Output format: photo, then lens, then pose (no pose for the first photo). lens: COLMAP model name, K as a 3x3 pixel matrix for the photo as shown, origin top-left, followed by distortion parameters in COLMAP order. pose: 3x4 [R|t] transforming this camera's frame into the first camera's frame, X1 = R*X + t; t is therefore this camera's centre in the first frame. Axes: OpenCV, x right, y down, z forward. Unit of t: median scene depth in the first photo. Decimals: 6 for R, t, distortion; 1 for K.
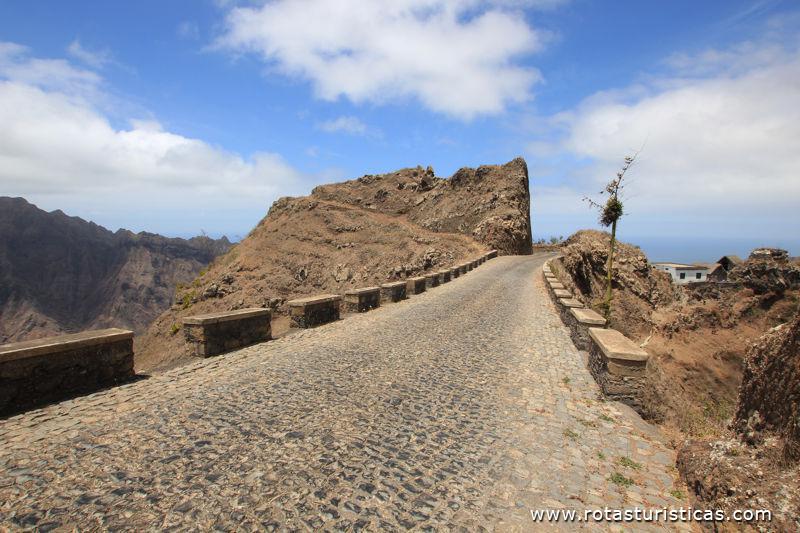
lens RADIAL K [[373.7, 0, 403.2], [0, 373.7, 267.5], [0, 0, 1]] dist [-0.026365, 0.001291]
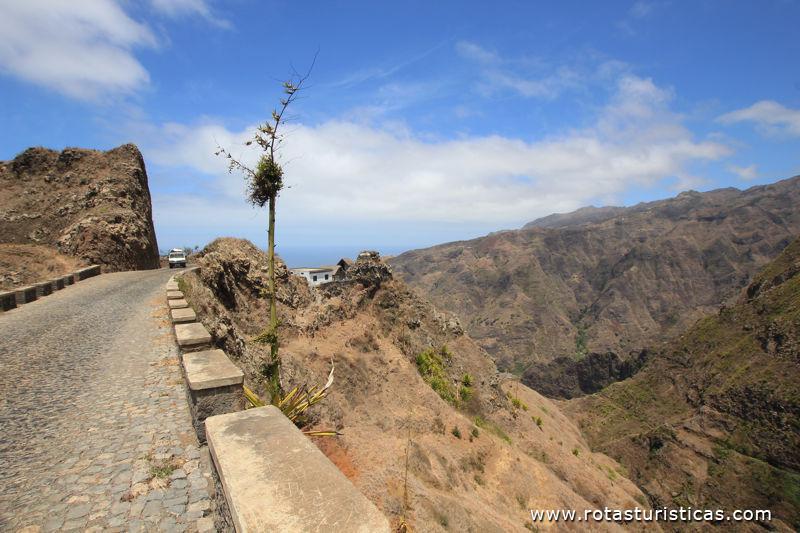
lens RADIAL K [[373.7, 0, 403.2], [0, 373.7, 267.5], [0, 0, 1]] dist [-0.026365, 0.001291]
pose [[0.617578, -0.066287, 0.783711, 0.051097], [0.091424, 0.995738, 0.012177, 0.000532], [-0.781178, 0.064129, 0.621006, 0.108357]]
